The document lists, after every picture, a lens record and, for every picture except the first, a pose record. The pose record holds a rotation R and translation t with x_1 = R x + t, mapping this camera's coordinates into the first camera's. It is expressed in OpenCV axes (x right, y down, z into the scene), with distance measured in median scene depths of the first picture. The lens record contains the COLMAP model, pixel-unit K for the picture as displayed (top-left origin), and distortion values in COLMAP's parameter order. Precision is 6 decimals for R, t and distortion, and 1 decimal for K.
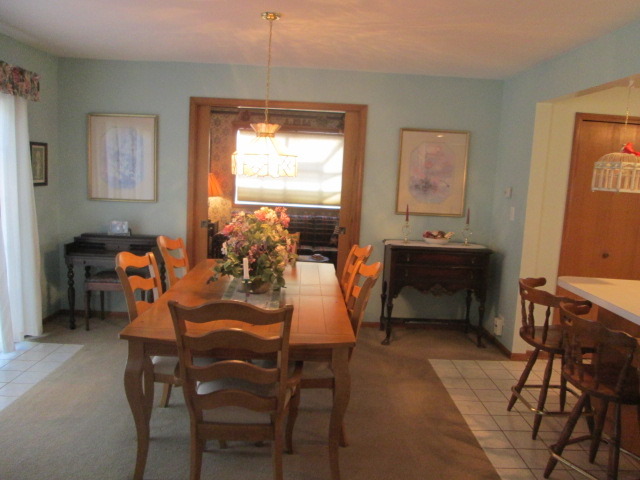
lens RADIAL K [[526.7, 0, 318.0], [0, 526.7, 236.7], [0, 0, 1]] dist [-0.036823, 0.009917]
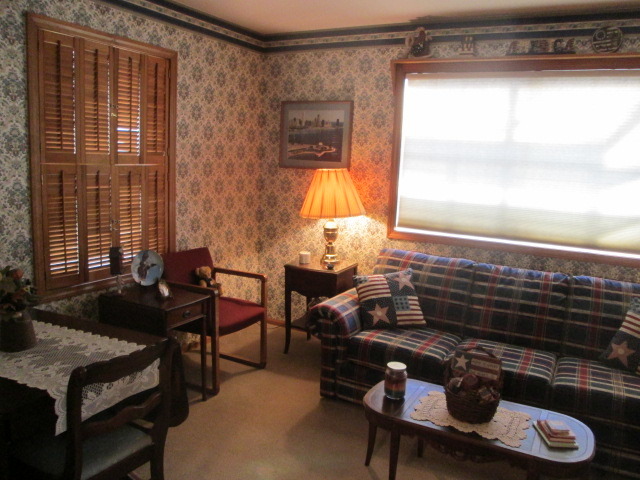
lens RADIAL K [[529.3, 0, 305.9], [0, 529.3, 238.1], [0, 0, 1]] dist [-0.071101, 0.003574]
pose [[0.867281, 0.065912, -0.493437, 0.012073], [-0.064283, 0.997725, 0.020288, -0.064212], [0.493652, 0.014125, 0.869545, 0.560662]]
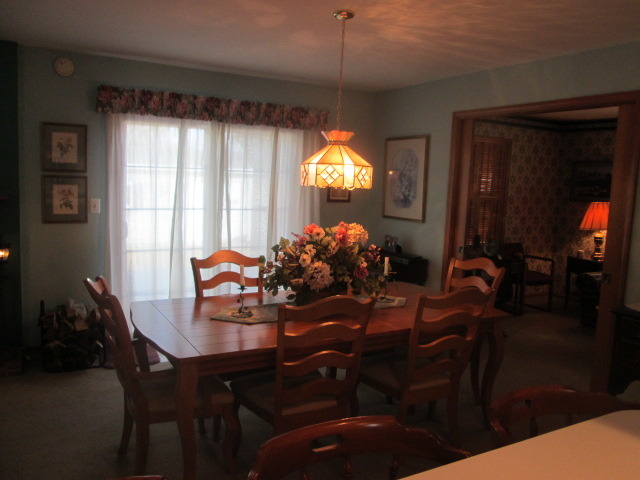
lens RADIAL K [[526.7, 0, 318.0], [0, 526.7, 236.7], [0, 0, 1]] dist [-0.036823, 0.009917]
pose [[0.486199, 0.074455, -0.870670, 0.288147], [-0.133654, 0.990977, 0.010108, -0.014470], [0.863567, 0.111454, 0.491763, 0.215765]]
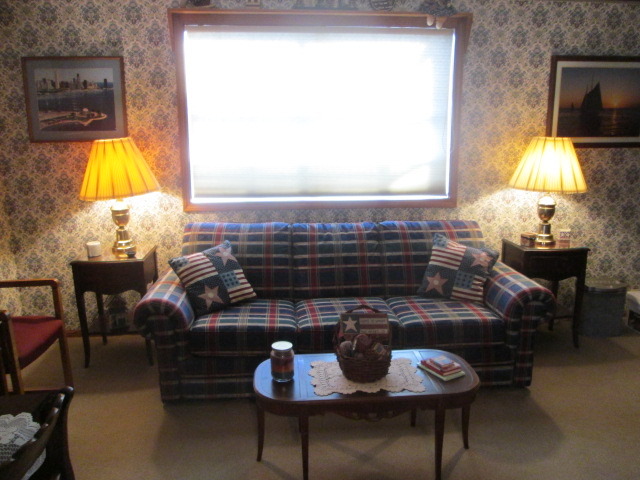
lens RADIAL K [[534.9, 0, 320.0], [0, 534.9, 240.0], [0, 0, 1]] dist [-0.044816, 0.007566]
pose [[0.996335, -0.068038, 0.051840, -0.078794], [0.063532, 0.994430, 0.084104, -0.066302], [-0.057273, -0.080502, 0.995108, 0.572628]]
